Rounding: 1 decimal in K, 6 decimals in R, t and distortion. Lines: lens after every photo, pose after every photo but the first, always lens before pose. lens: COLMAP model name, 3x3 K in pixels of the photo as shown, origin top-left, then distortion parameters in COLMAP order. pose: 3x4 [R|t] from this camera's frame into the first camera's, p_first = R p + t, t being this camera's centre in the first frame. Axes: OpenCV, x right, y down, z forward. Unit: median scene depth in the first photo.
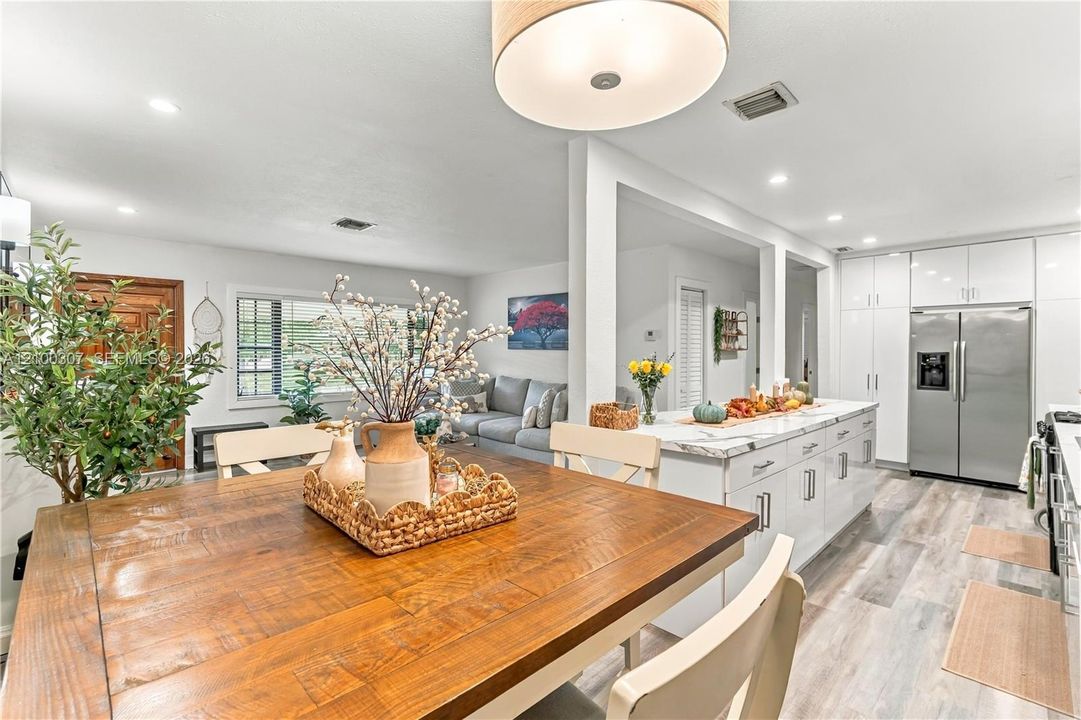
lens RADIAL K [[479.9, 0, 538.1], [0, 479.9, 351.2], [0, 0, 1]] dist [-0.001471, -0.000136]
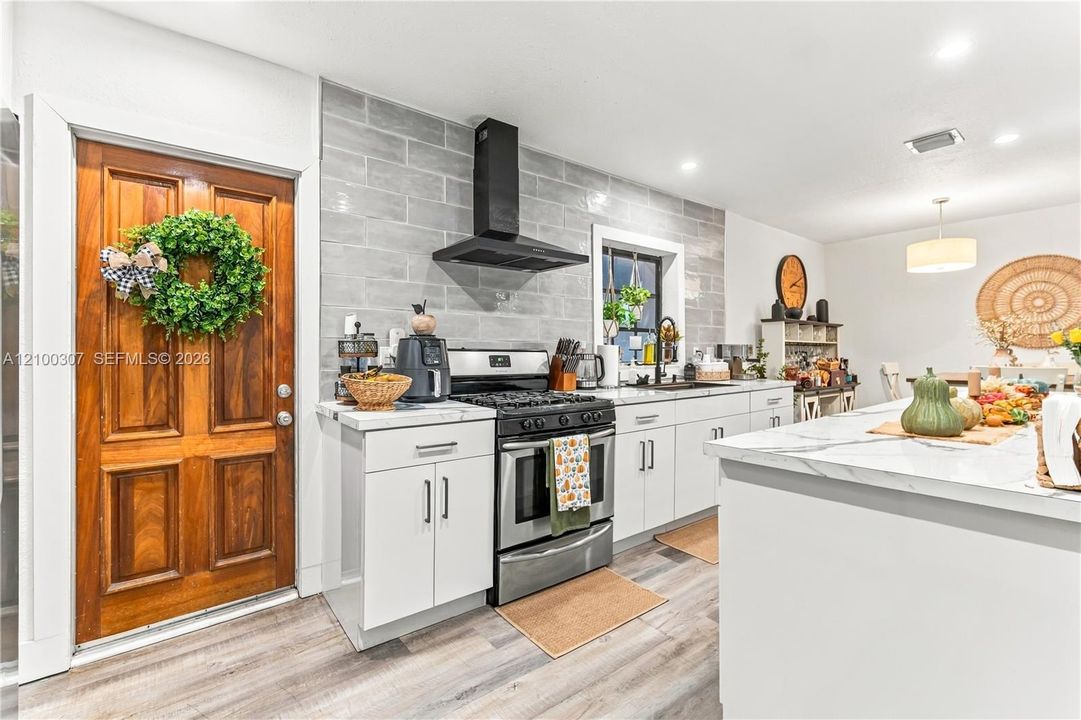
lens RADIAL K [[479.9, 0, 538.1], [0, 479.9, 351.2], [0, 0, 1]] dist [-0.001471, -0.000136]
pose [[-0.995547, 0.004350, 0.094163, 0.892763], [0.004009, 0.999985, -0.003801, 0.045068], [-0.094178, -0.003406, -0.995550, 1.530152]]
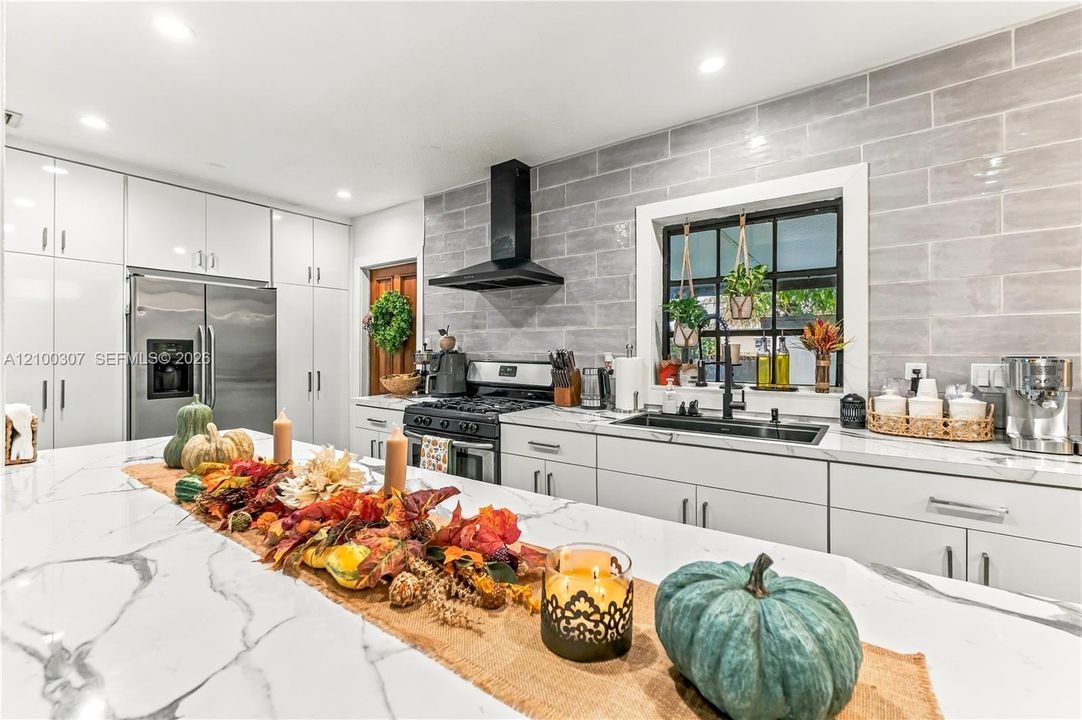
lens RADIAL K [[491.9, 0, 529.7], [0, 491.9, 348.8], [0, 0, 1]] dist [0.001286, 0.000057]
pose [[-0.157078, 0.009026, 0.987545, 0.116019], [-0.006129, 0.999930, -0.010114, 0.025311], [-0.987567, -0.007642, -0.157012, 0.856003]]
